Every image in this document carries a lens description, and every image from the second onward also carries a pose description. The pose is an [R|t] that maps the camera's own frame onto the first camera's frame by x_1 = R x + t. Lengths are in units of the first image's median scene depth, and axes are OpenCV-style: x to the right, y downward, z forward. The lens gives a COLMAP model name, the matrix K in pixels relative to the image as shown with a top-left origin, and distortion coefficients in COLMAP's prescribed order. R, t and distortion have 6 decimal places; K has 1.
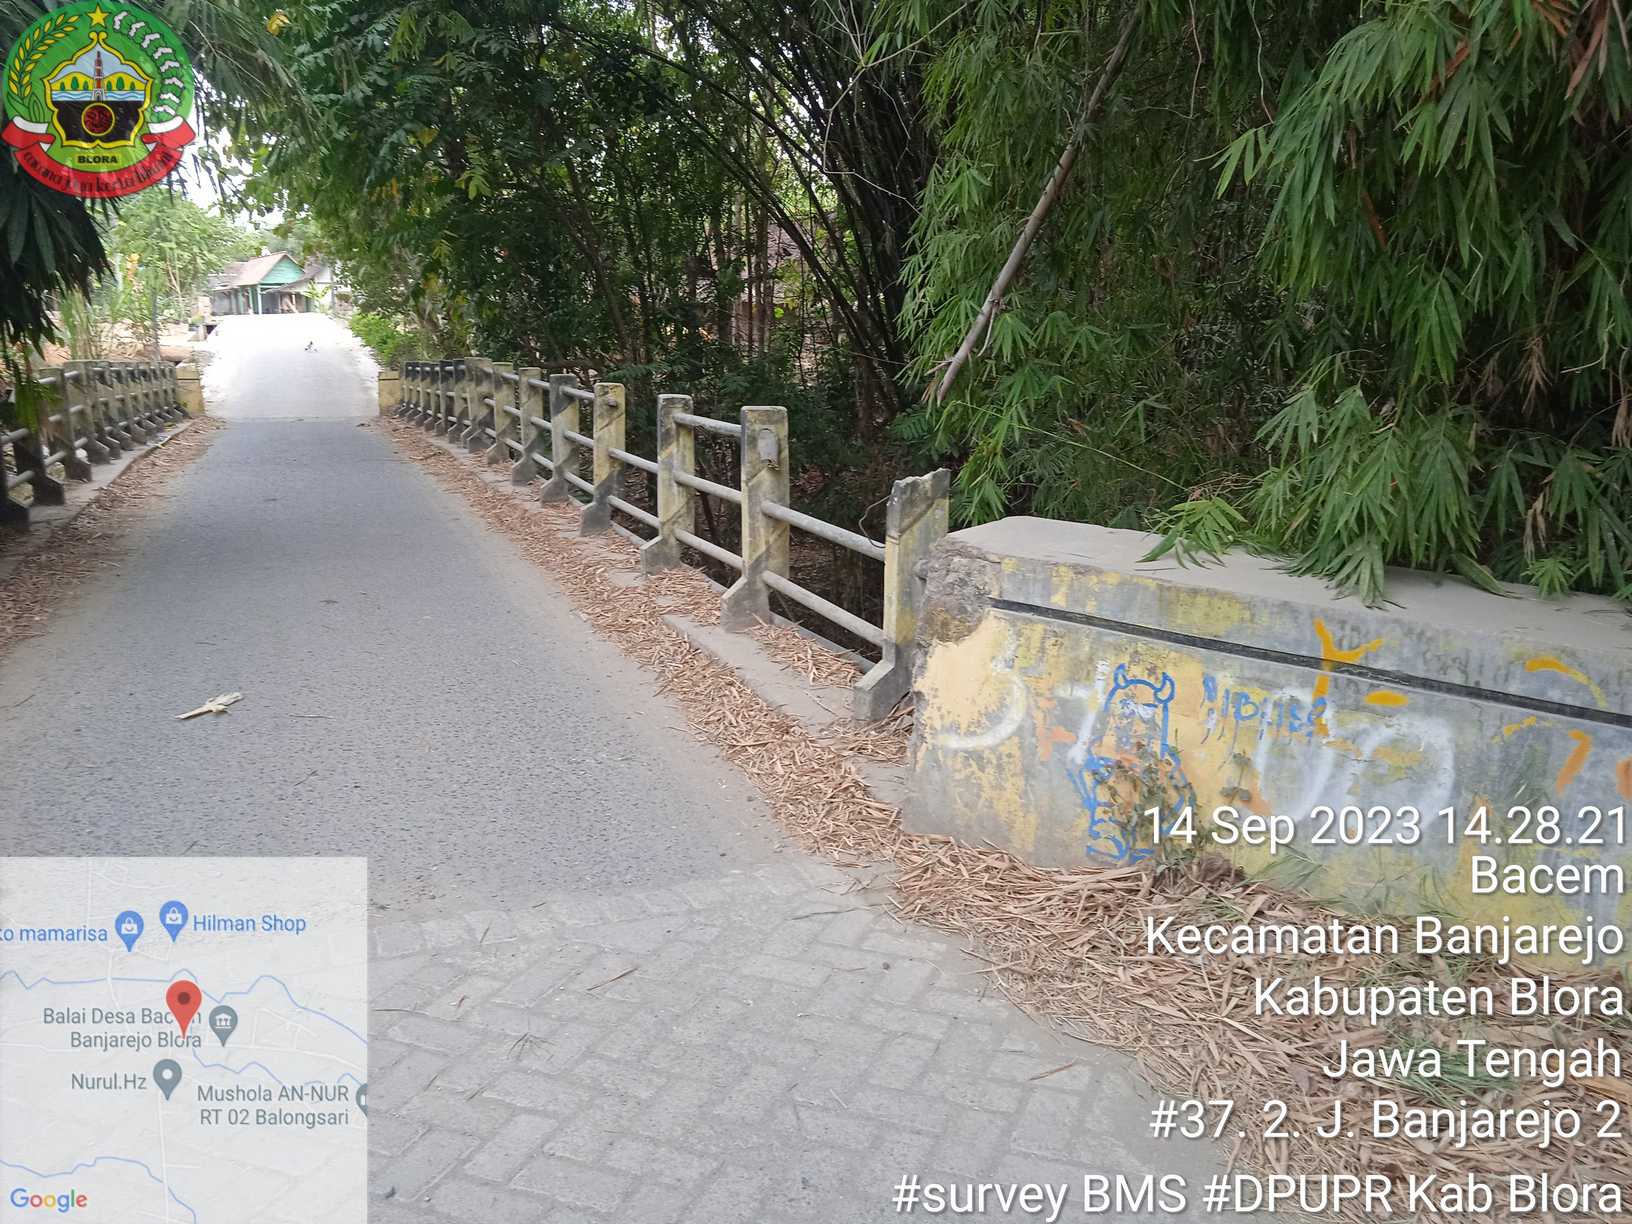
lens RADIAL K [[1338.1, 0, 816.0], [0, 1338.1, 612.0], [0, 0, 1]] dist [0.063797, -0.062458]
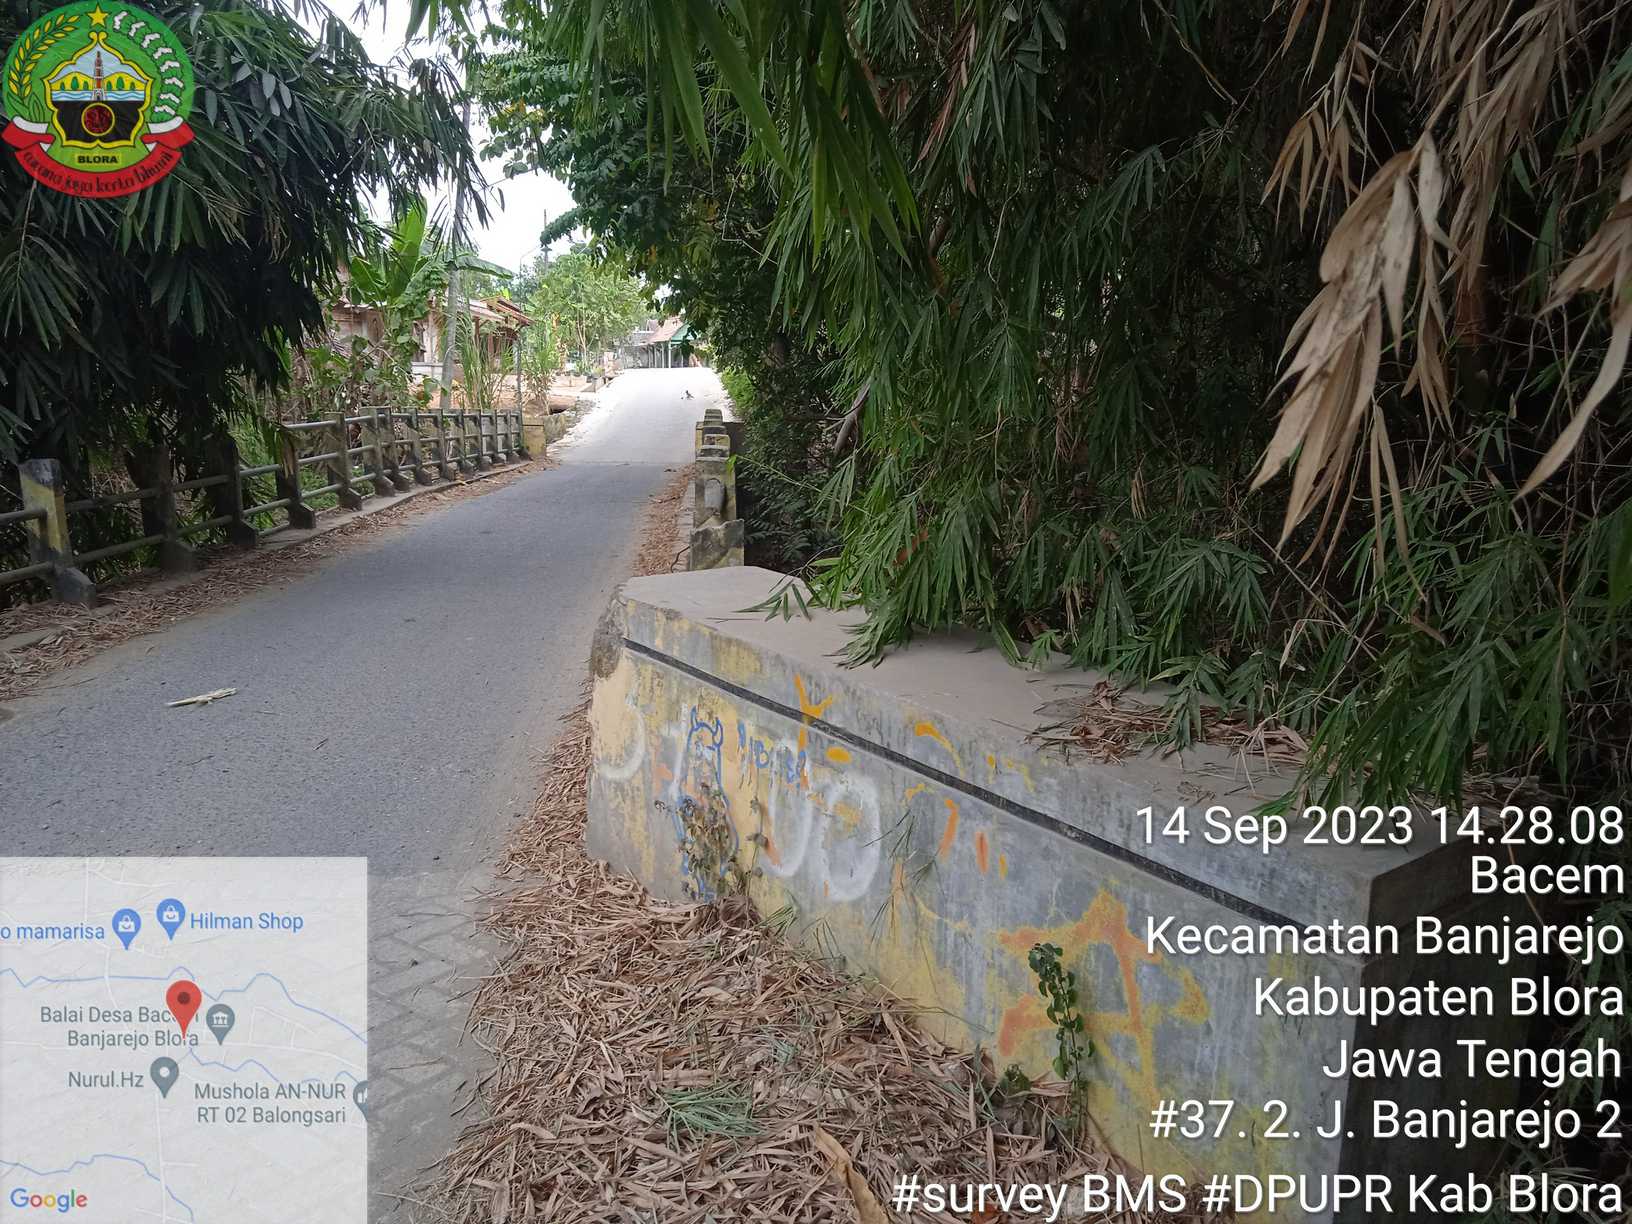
lens RADIAL K [[1343.8, 0, 822.6], [0, 1343.8, 615.2], [0, 0, 1]] dist [0.065104, -0.061161]
pose [[0.959169, 0.059467, -0.276513, 0.599341], [-0.069742, 0.997187, -0.027468, -0.010718], [0.274101, 0.045631, 0.960618, 0.015078]]
